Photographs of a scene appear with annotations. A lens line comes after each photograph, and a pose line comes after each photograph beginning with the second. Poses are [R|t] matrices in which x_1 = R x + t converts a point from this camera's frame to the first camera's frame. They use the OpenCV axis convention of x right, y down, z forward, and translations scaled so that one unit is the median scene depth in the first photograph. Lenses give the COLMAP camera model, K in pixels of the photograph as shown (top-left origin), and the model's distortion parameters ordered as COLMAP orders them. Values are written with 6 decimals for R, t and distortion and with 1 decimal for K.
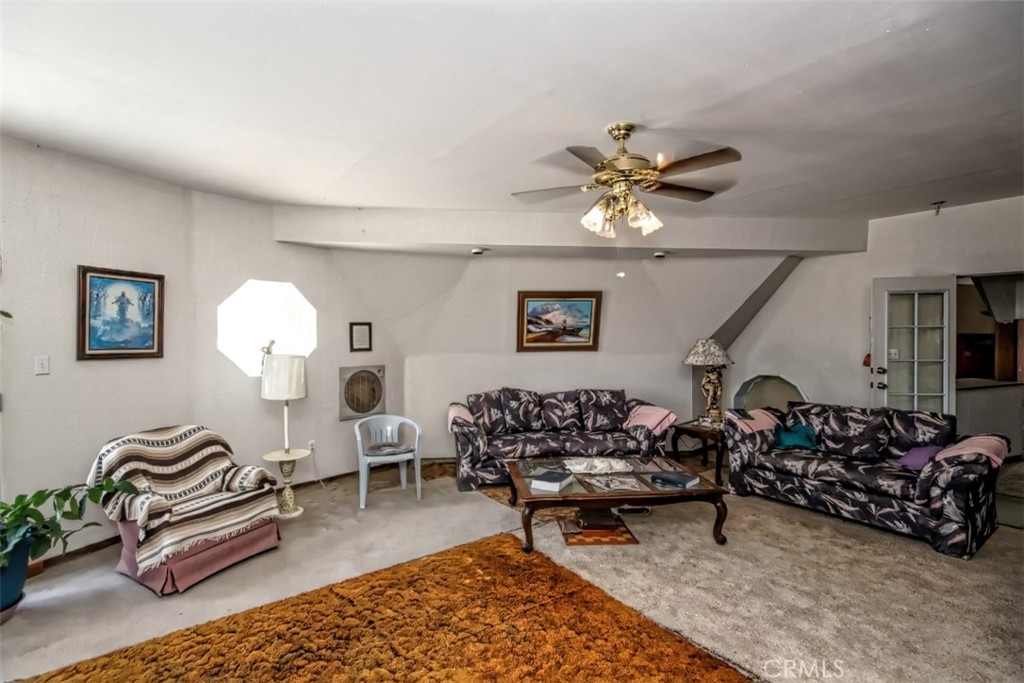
lens RADIAL K [[465.6, 0, 512.0], [0, 465.6, 341.5], [0, 0, 1]] dist [0.000473, 0.000042]
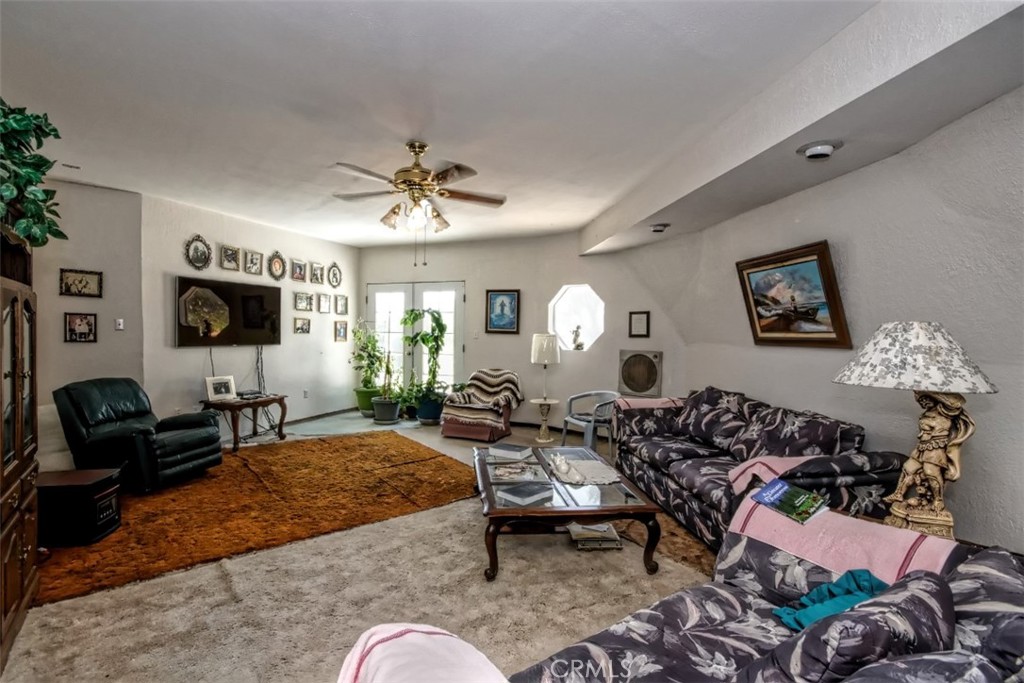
lens RADIAL K [[465.6, 0, 512.0], [0, 465.6, 341.5], [0, 0, 1]] dist [0.000473, 0.000042]
pose [[0.038857, 0.029324, -0.998814, 0.779735], [-0.030317, 0.999144, 0.028154, 0.009162], [0.998785, 0.029187, 0.039713, 0.638347]]
